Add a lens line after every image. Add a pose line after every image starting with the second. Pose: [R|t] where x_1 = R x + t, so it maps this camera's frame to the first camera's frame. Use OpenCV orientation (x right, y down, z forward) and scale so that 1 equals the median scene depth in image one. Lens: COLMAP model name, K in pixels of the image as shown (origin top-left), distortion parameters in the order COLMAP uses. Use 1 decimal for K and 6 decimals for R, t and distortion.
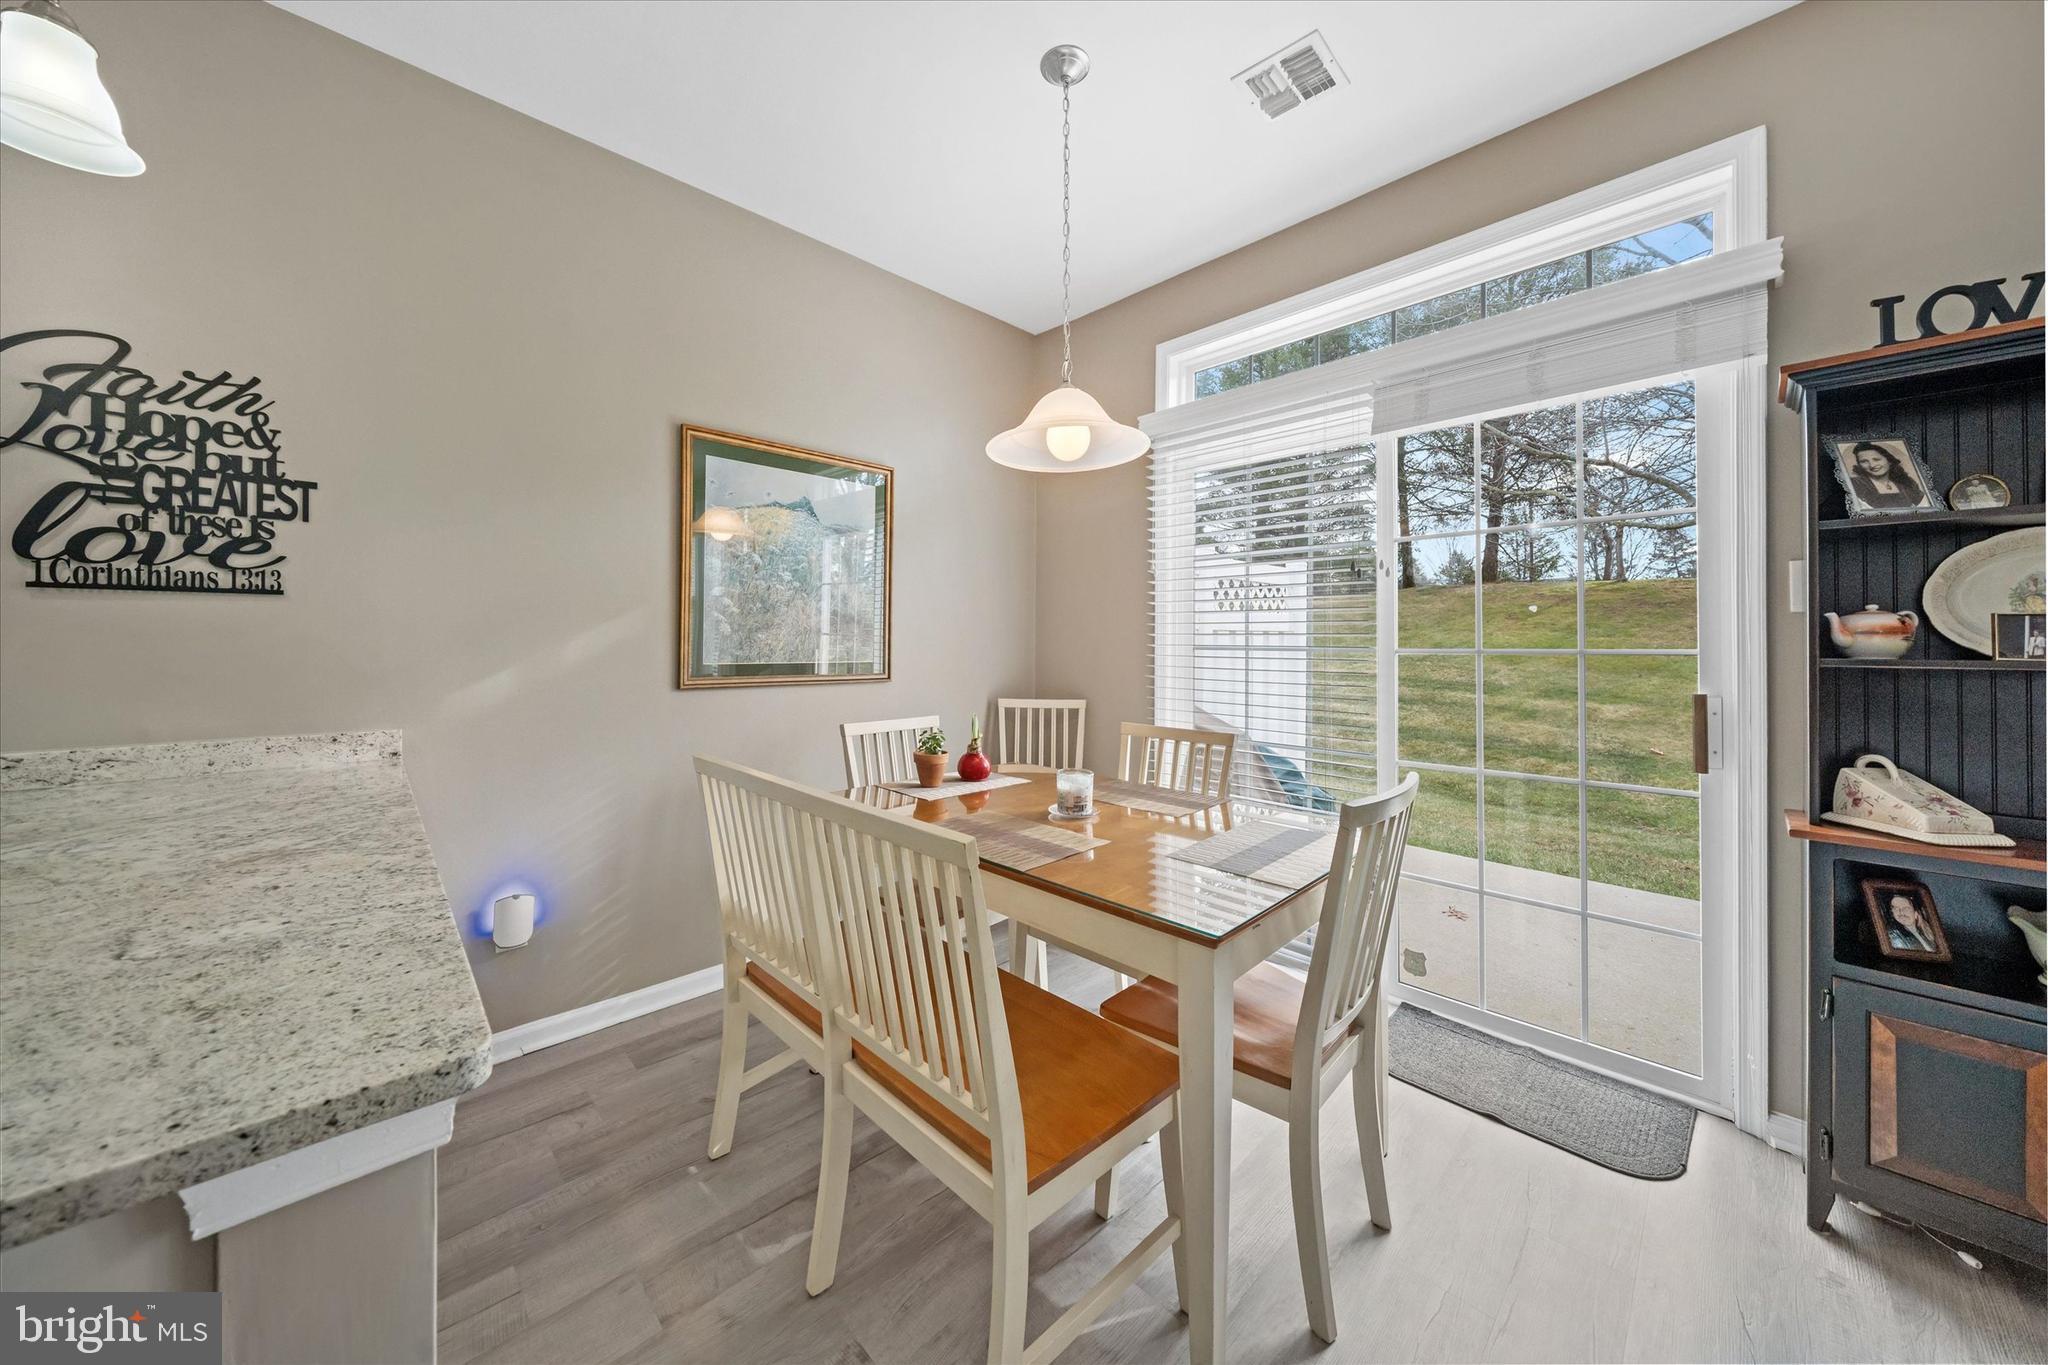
lens RADIAL K [[737.5, 0, 1026.3], [0, 737.5, 634.7], [0, 0, 1]] dist [-0.010397, 0.000113]
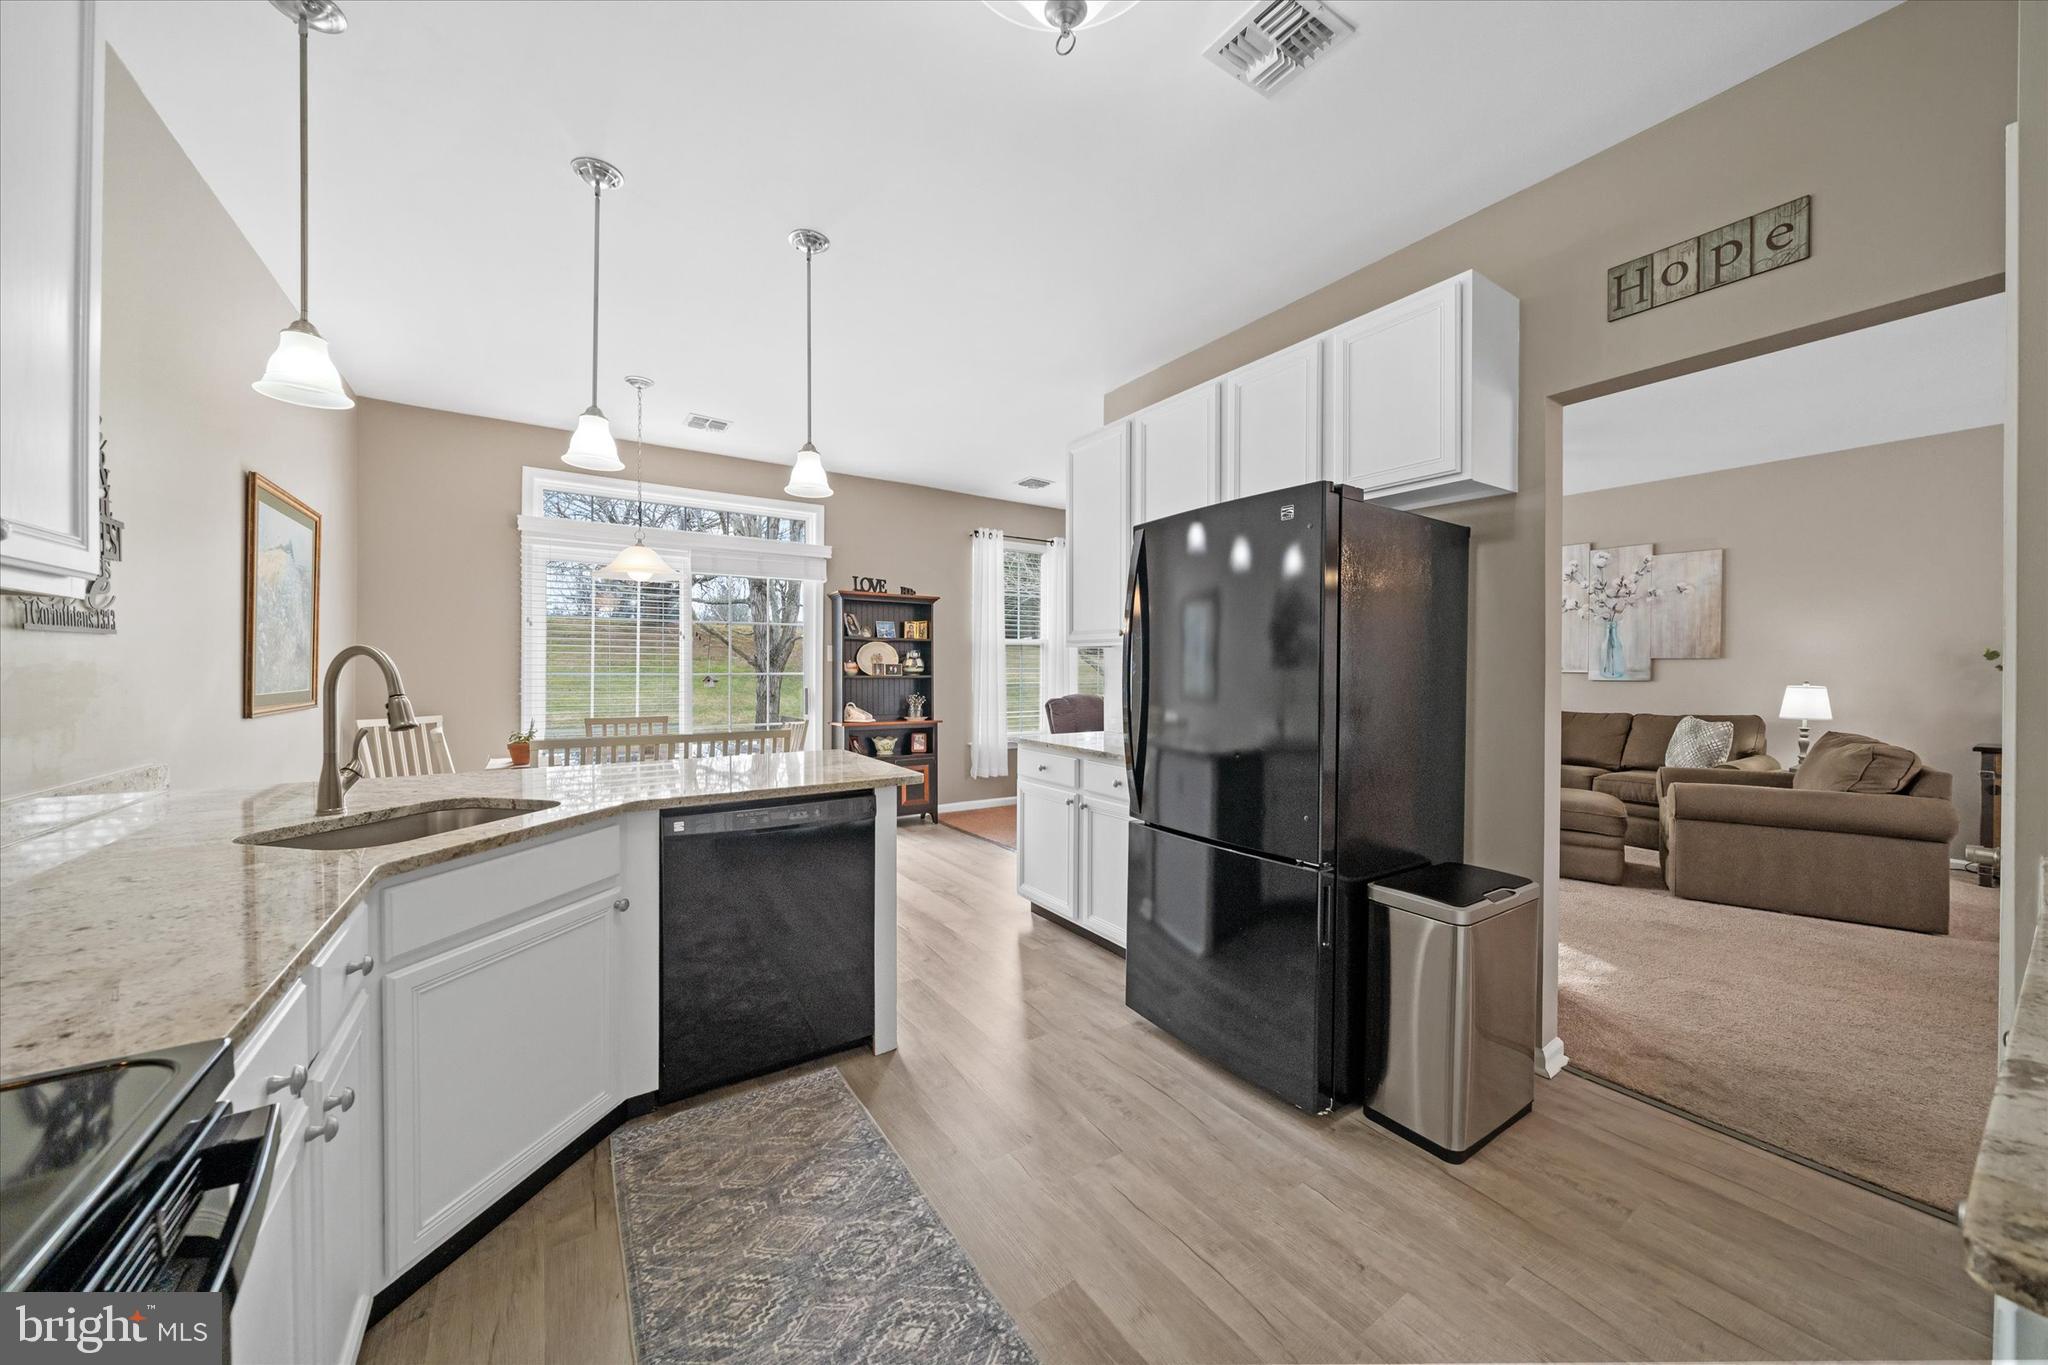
lens RADIAL K [[725.7, 0, 1035.5], [0, 725.7, 668.6], [0, 0, 1]] dist [-0.009196, 0.000017]
pose [[0.165766, -0.004546, 0.986155, -1.801532], [-0.016528, 0.999836, 0.007388, -0.034514], [-0.986027, -0.017524, 0.165664, -0.401342]]
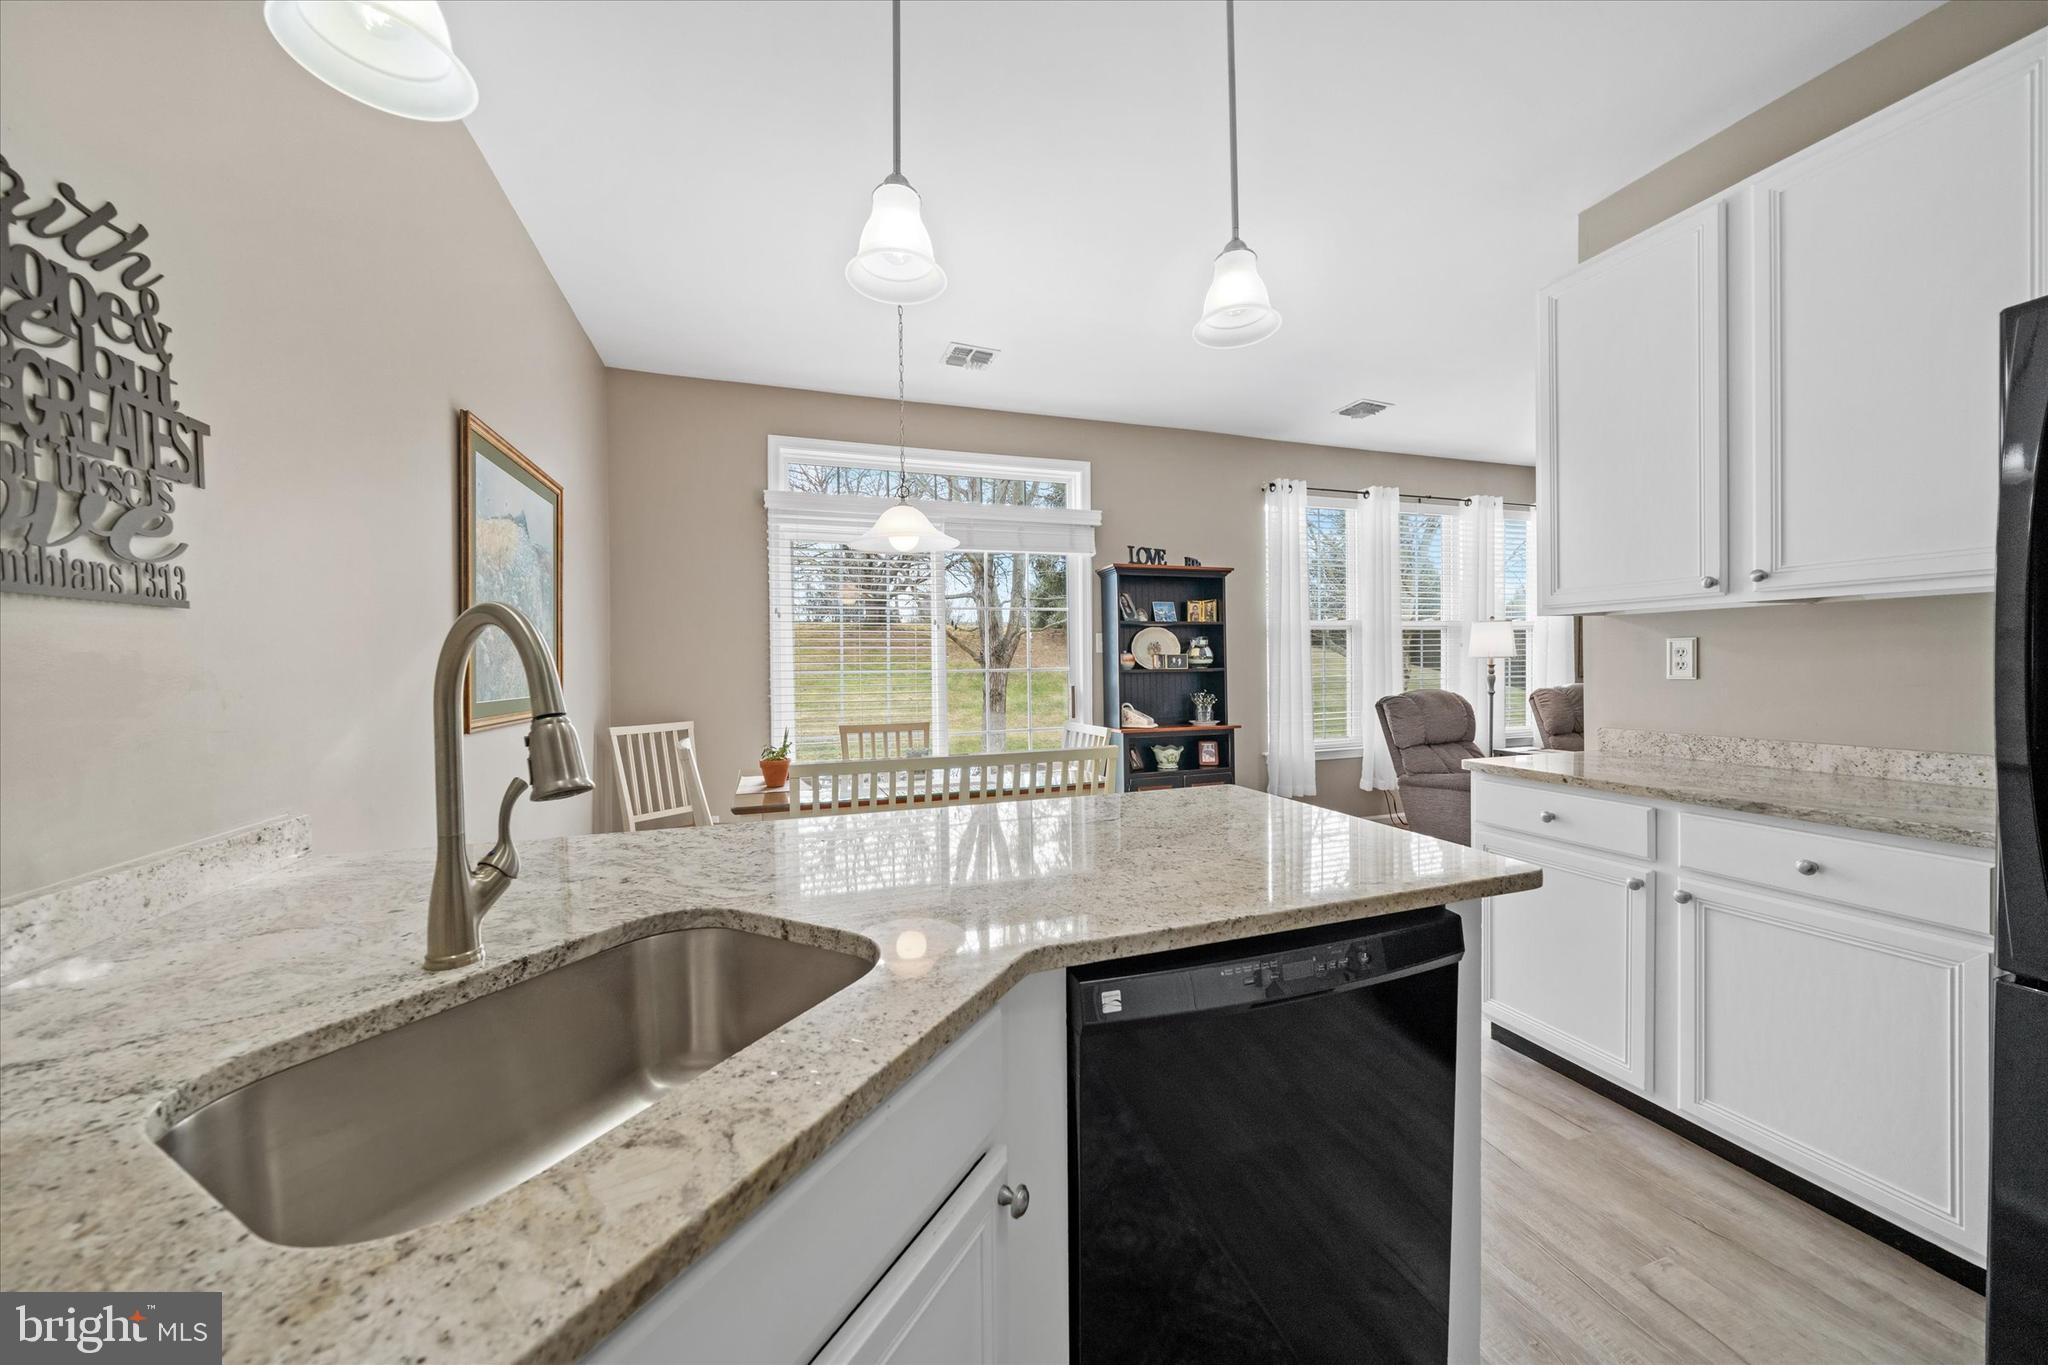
lens RADIAL K [[716.6, 0, 1027.6], [0, 716.6, 661.5], [0, 0, 1]] dist [-0.009941, -0.000078]
pose [[0.416849, -0.005933, 0.908956, -1.290143], [0.004043, 0.999981, 0.004673, -0.011419], [-0.908967, 0.001727, 0.416865, 0.139387]]
